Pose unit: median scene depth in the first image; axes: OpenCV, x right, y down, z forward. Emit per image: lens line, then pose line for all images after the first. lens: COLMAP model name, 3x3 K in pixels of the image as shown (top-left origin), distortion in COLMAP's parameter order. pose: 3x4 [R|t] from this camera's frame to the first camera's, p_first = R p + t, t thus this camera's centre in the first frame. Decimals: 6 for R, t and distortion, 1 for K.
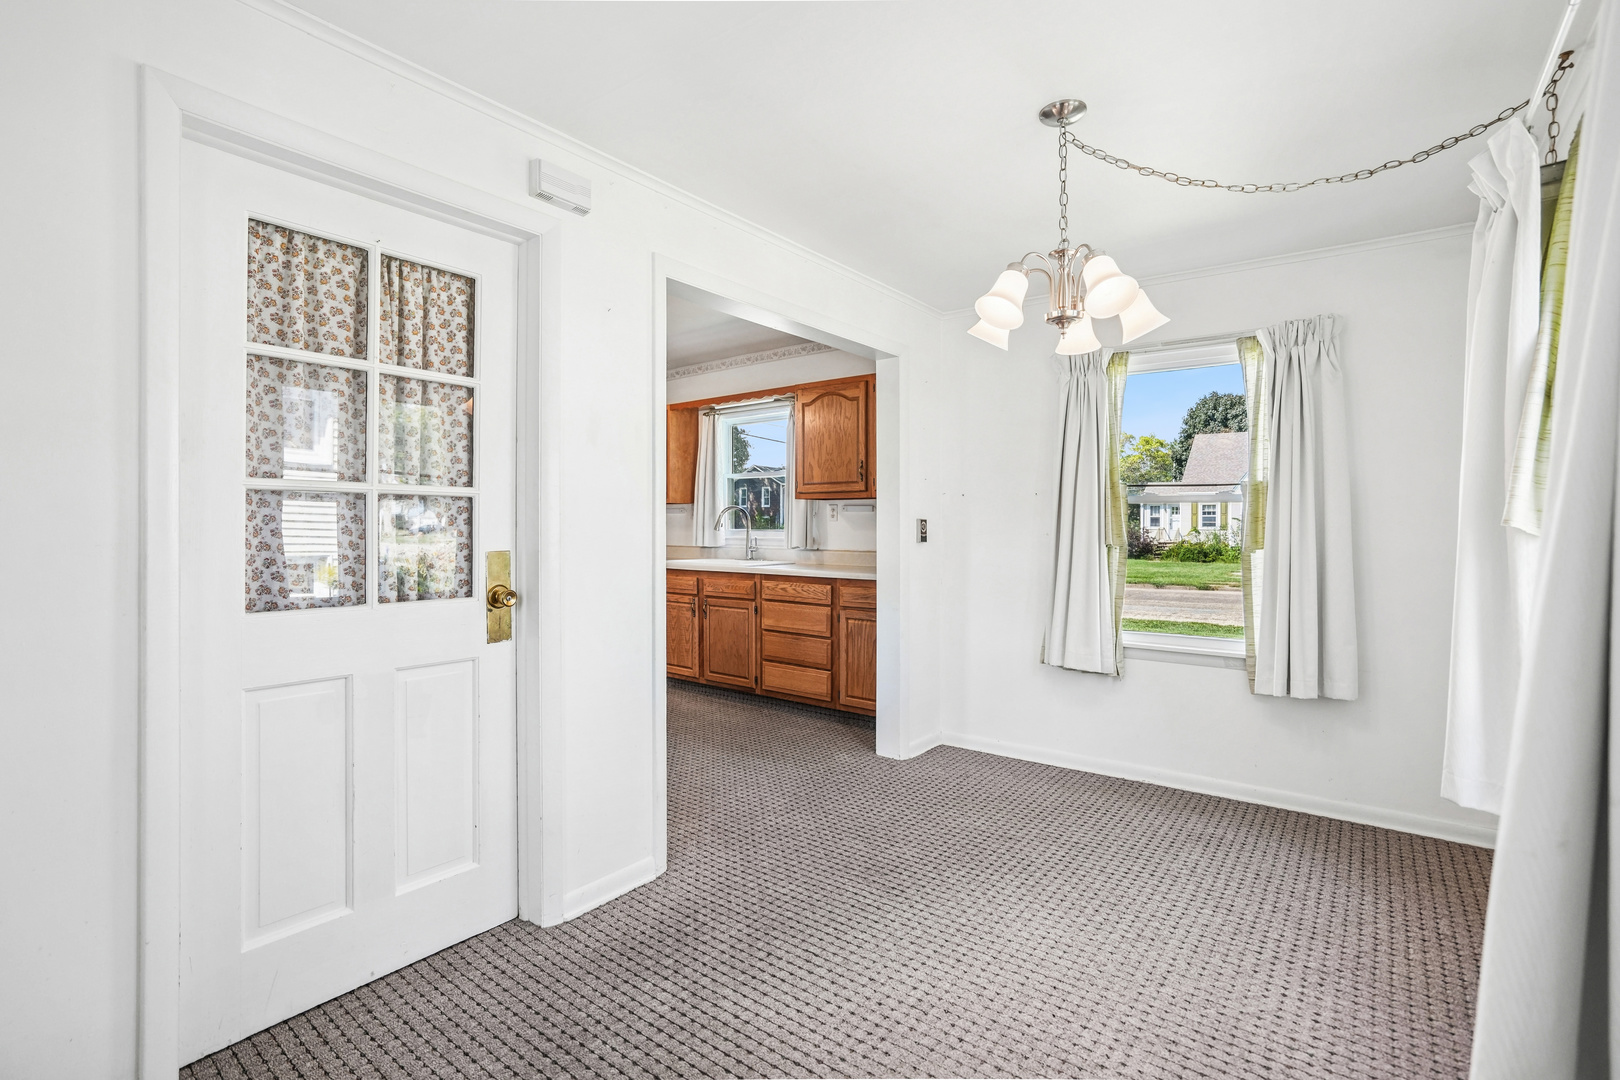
lens RADIAL K [[755.9, 0, 810.0], [0, 755.9, 517.0], [0, 0, 1]] dist [-0.046554, 0.016820]
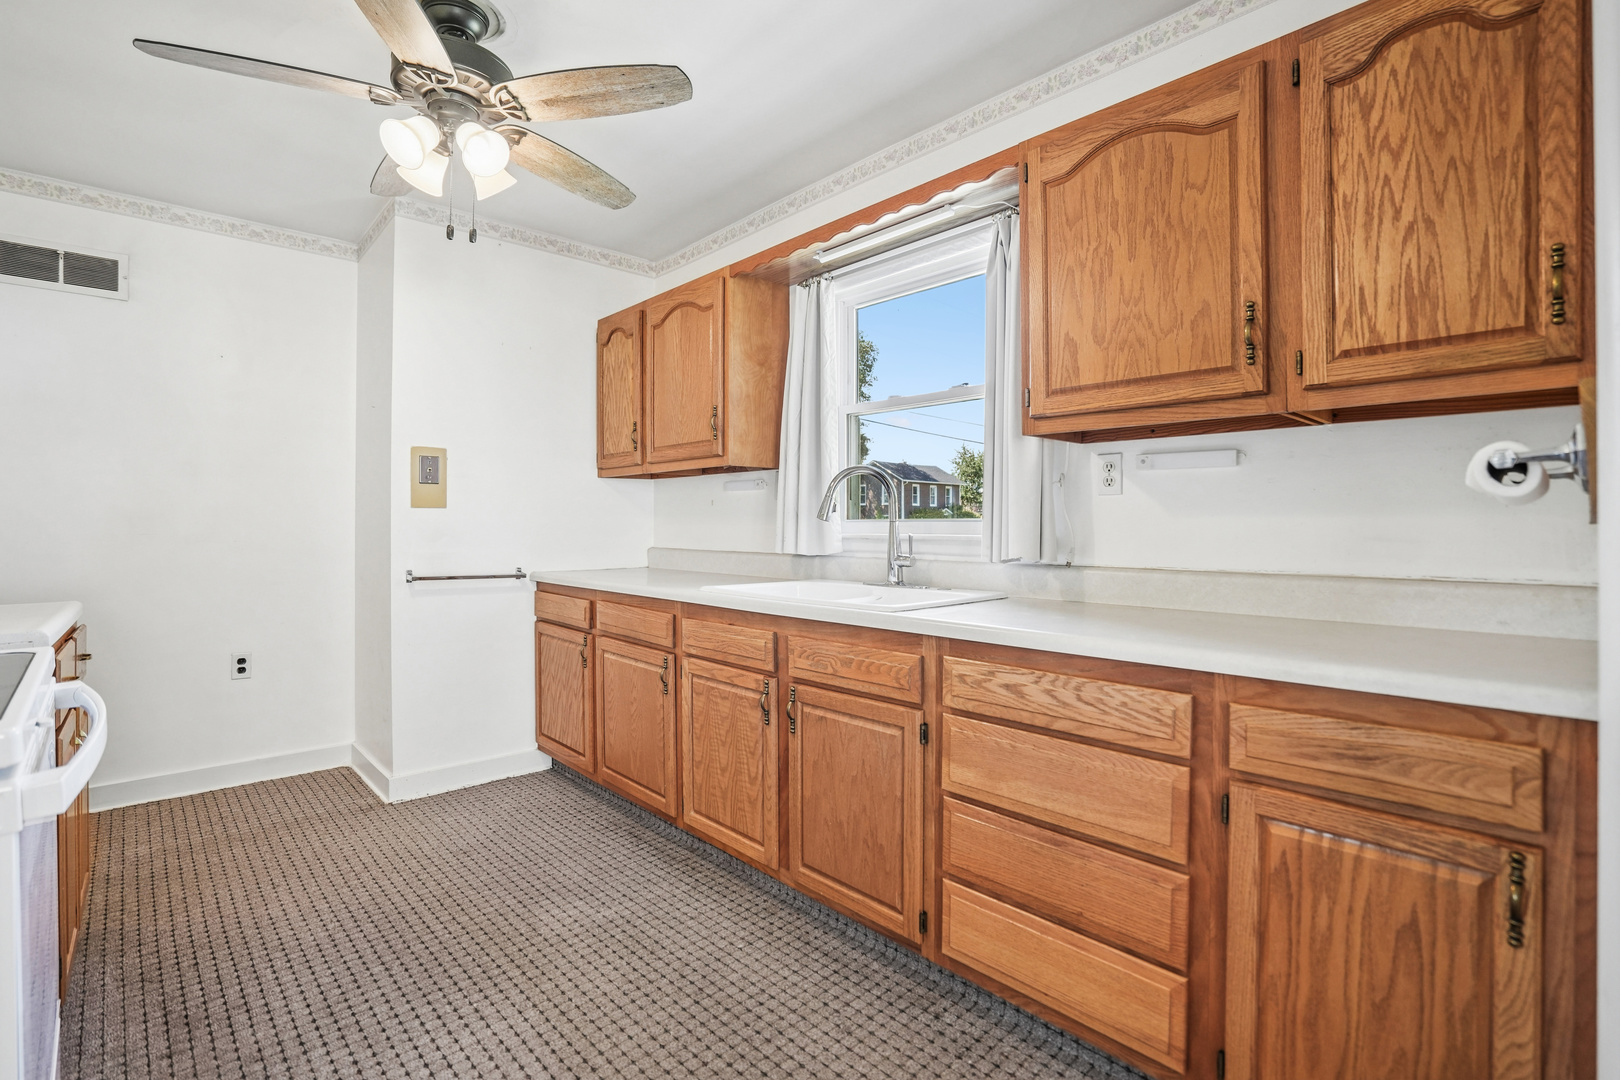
lens RADIAL K [[755.9, 0, 810.0], [0, 755.9, 517.0], [0, 0, 1]] dist [-0.046554, 0.016820]
pose [[0.987859, -0.000329, -0.155353, -0.066514], [0.000333, 1.000000, -0.000003, 0.017555], [0.155353, -0.000049, 0.987859, 0.602678]]
